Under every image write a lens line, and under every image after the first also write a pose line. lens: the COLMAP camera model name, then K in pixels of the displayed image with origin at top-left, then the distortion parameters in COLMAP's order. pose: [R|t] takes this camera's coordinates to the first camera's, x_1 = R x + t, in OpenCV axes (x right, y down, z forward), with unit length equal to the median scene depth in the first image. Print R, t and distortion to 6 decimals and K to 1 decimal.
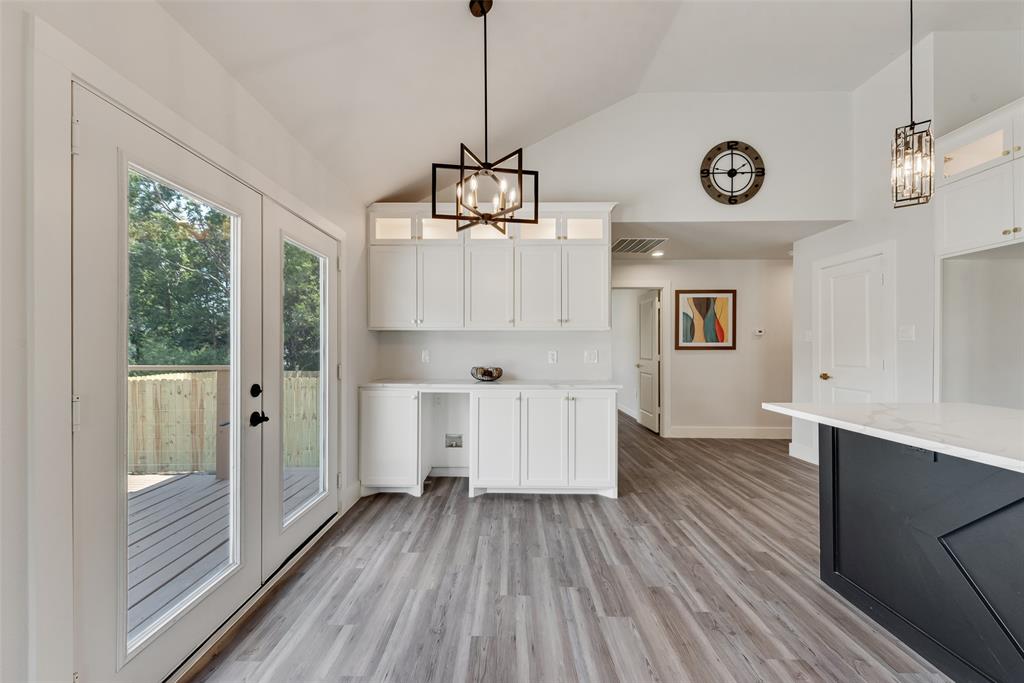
lens RADIAL K [[398.5, 0, 506.1], [0, 398.5, 344.5], [0, 0, 1]] dist [0.009644, -0.000093]
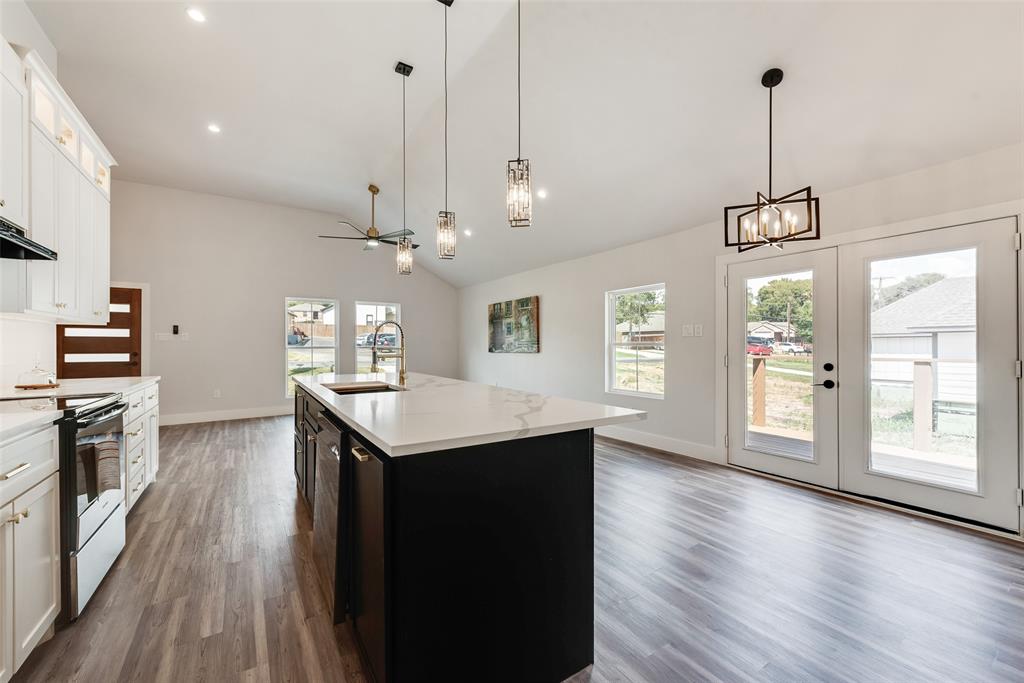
lens RADIAL K [[402.7, 0, 509.0], [0, 402.7, 345.9], [0, 0, 1]] dist [0.014294, -0.004802]
pose [[-0.825228, 0.005124, -0.564777, 0.809329], [0.006363, 0.999980, -0.000225, 0.010195], [0.564764, -0.003779, -0.825243, 0.929827]]
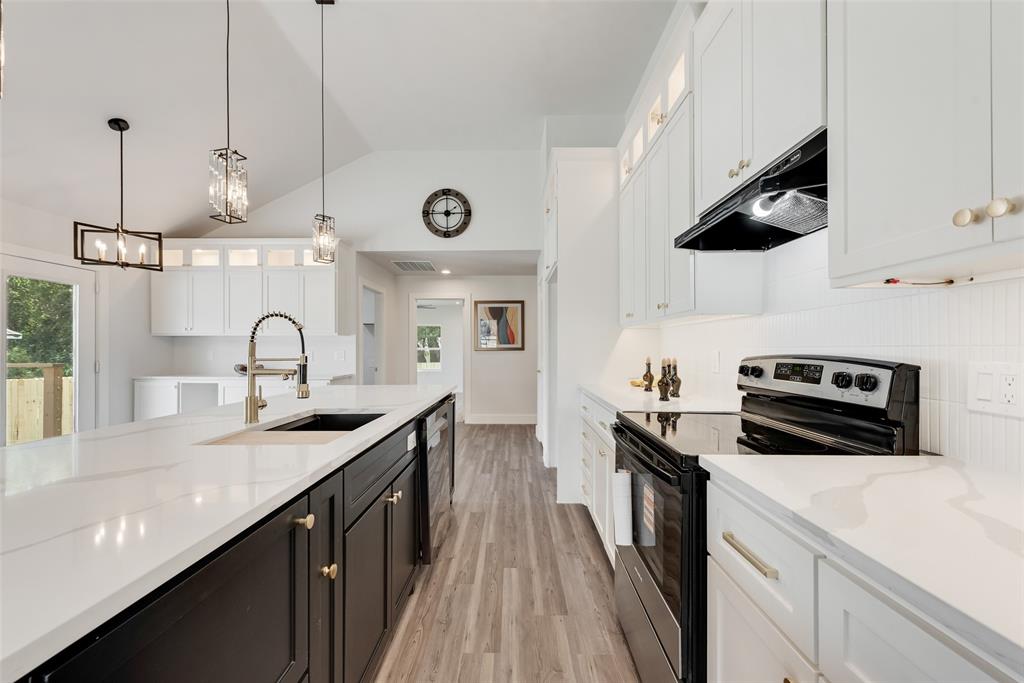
lens RADIAL K [[398.6, 0, 508.8], [0, 398.6, 347.8], [0, 0, 1]] dist [0.010668, -0.004674]
pose [[0.999988, -0.001979, 0.004548, 0.825173], [0.001960, 0.999989, 0.004208, 0.000052], [-0.004556, -0.004199, 0.999981, -0.315502]]
